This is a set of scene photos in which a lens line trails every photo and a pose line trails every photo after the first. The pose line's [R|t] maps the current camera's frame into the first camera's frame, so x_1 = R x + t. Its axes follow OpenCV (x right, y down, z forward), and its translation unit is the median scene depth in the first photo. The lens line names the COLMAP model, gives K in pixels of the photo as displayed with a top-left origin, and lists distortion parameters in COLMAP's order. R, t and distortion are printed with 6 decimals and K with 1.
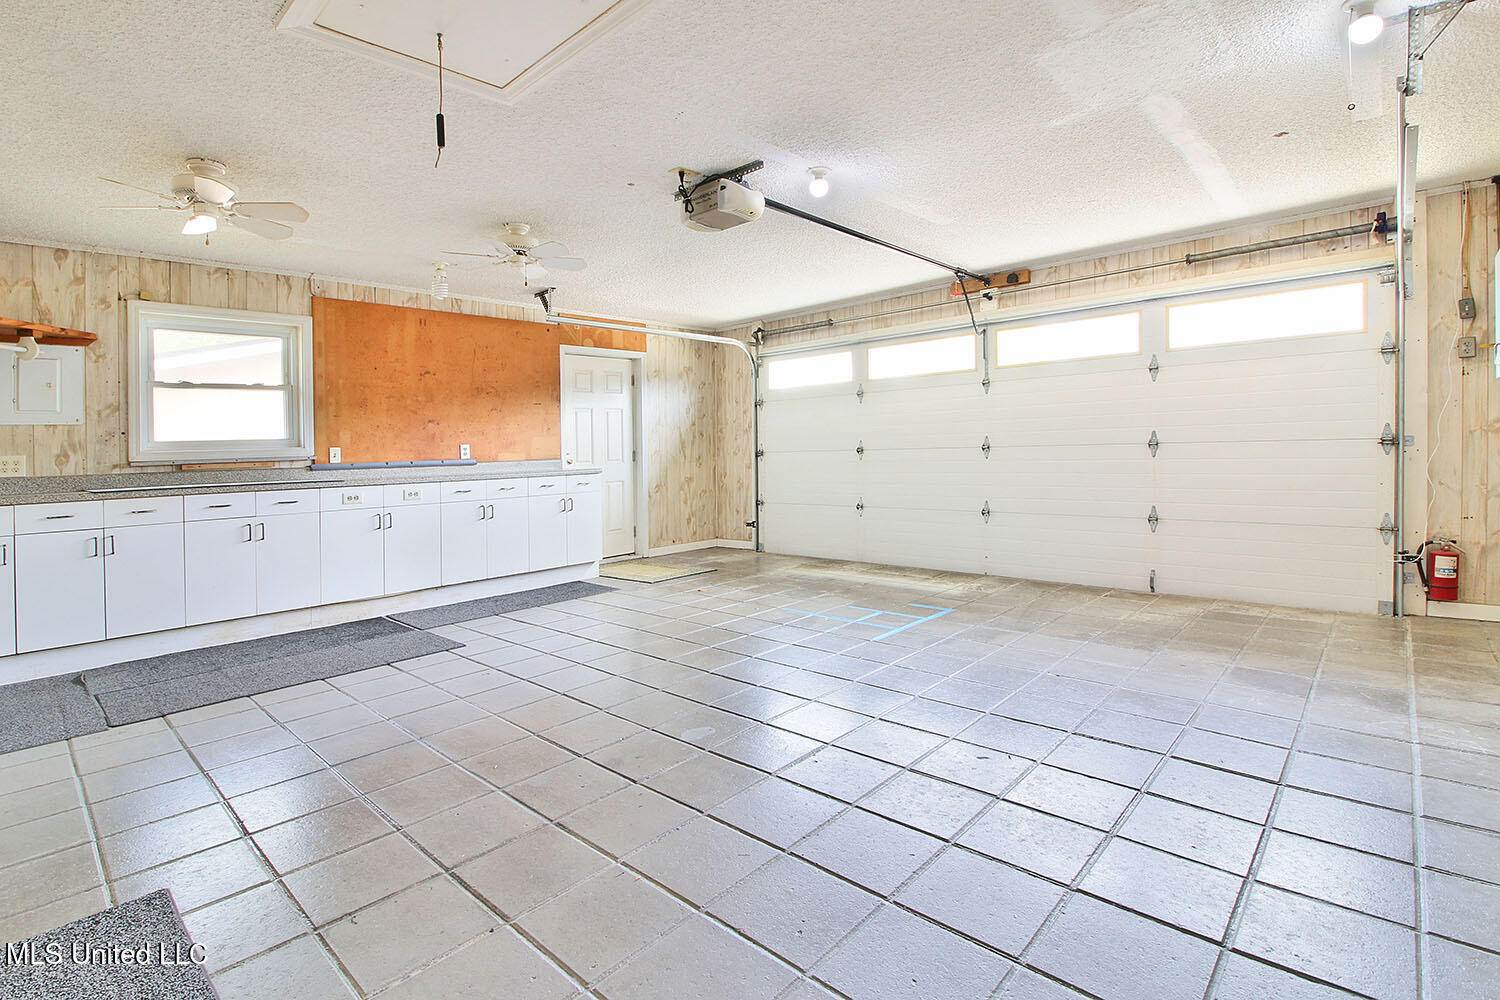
lens RADIAL K [[698.3, 0, 750.4], [0, 698.3, 507.2], [0, 0, 1]] dist [-0.001371, -0.011343]
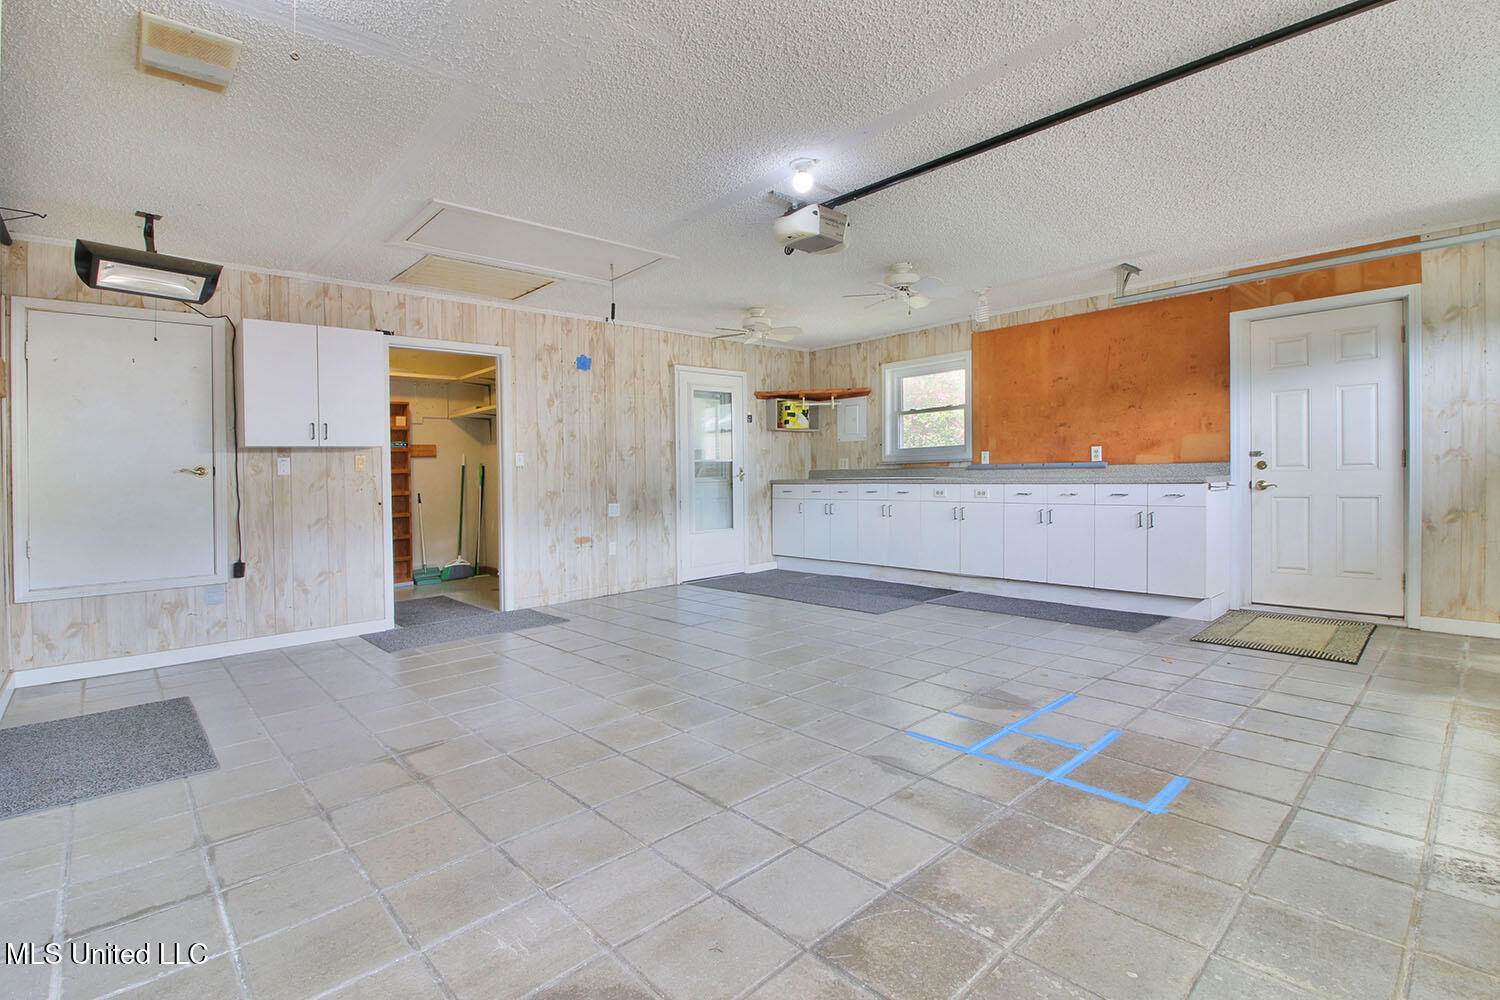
lens RADIAL K [[698.3, 0, 750.4], [0, 698.3, 507.2], [0, 0, 1]] dist [-0.001371, -0.011343]
pose [[-0.070833, 0.086847, -0.993700, 0.630539], [-0.052450, 0.994500, 0.090656, -0.073172], [0.996108, 0.058541, -0.065889, 0.628891]]
